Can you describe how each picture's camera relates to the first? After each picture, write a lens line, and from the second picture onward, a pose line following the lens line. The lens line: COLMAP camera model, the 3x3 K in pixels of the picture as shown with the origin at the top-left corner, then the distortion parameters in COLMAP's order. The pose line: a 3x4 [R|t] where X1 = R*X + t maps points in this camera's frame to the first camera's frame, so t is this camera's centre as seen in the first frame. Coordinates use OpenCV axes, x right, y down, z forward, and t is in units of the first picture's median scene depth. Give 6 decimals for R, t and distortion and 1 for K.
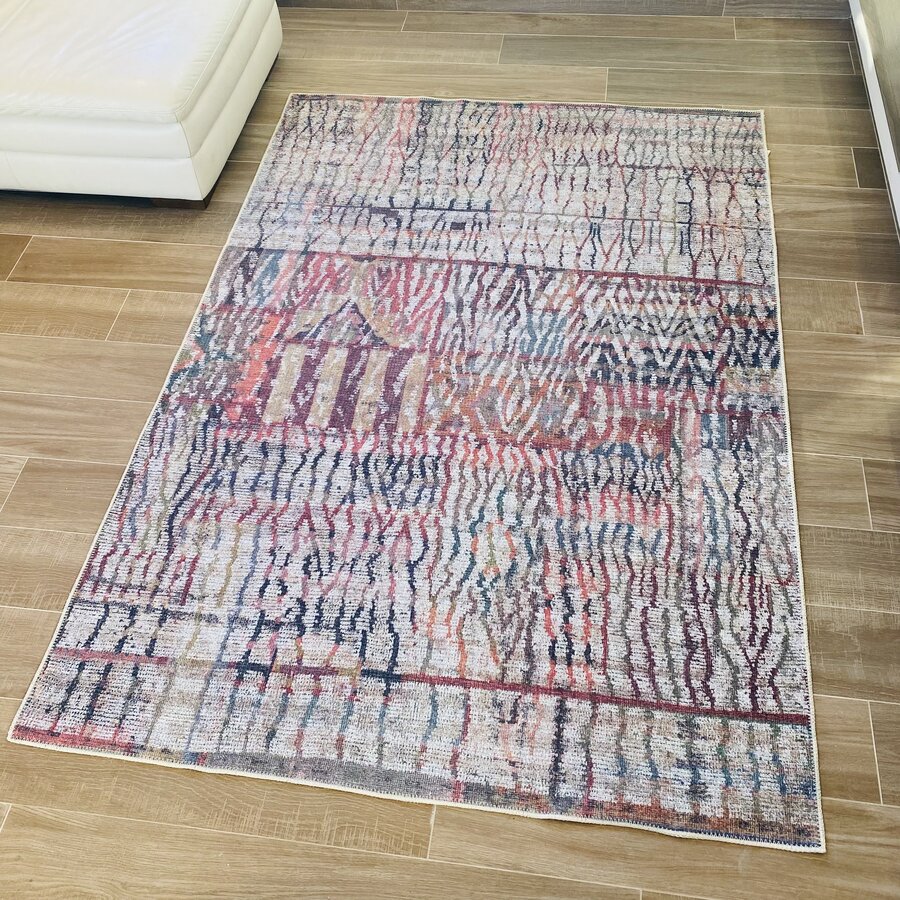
lens RADIAL K [[911.5, 0, 450.0], [0, 911.5, 450.0], [0, 0, 1]] dist [0.081277, -0.206324]
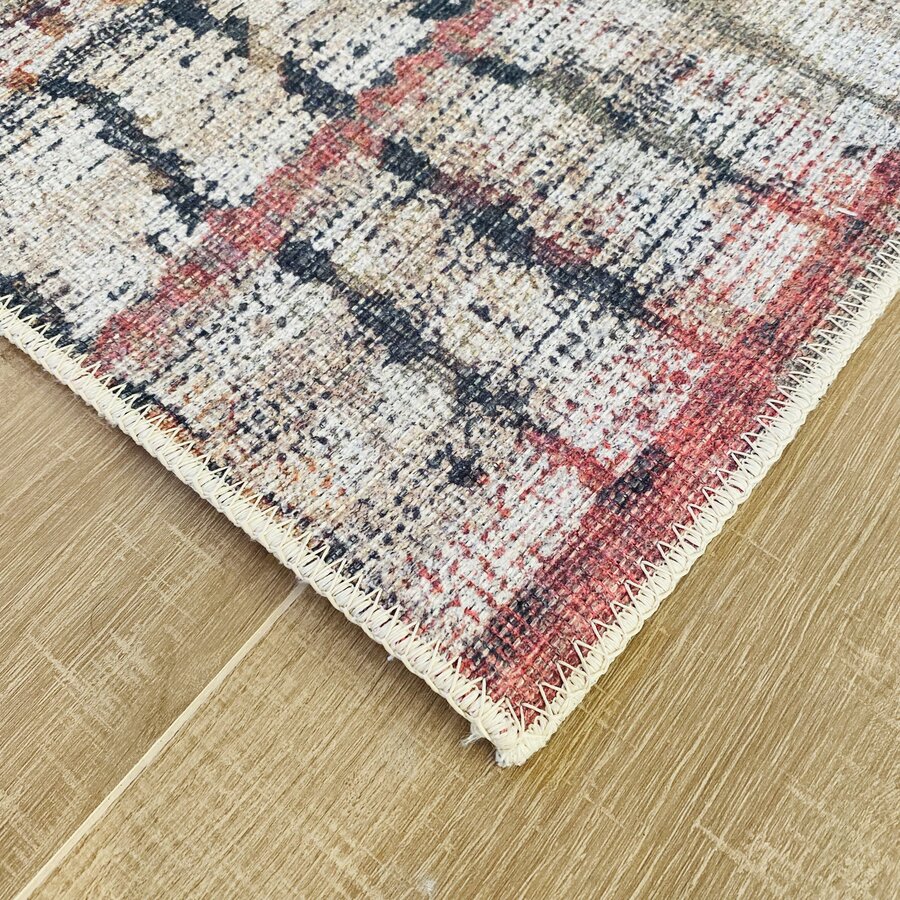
lens RADIAL K [[911.5, 0, 450.0], [0, 911.5, 450.0], [0, 0, 1]] dist [0.081277, -0.206324]
pose [[0.508594, -0.739002, 0.441824, -0.453685], [0.676302, 0.660464, 0.326196, 0.204505], [-0.532868, 0.132905, 0.835696, 0.779363]]
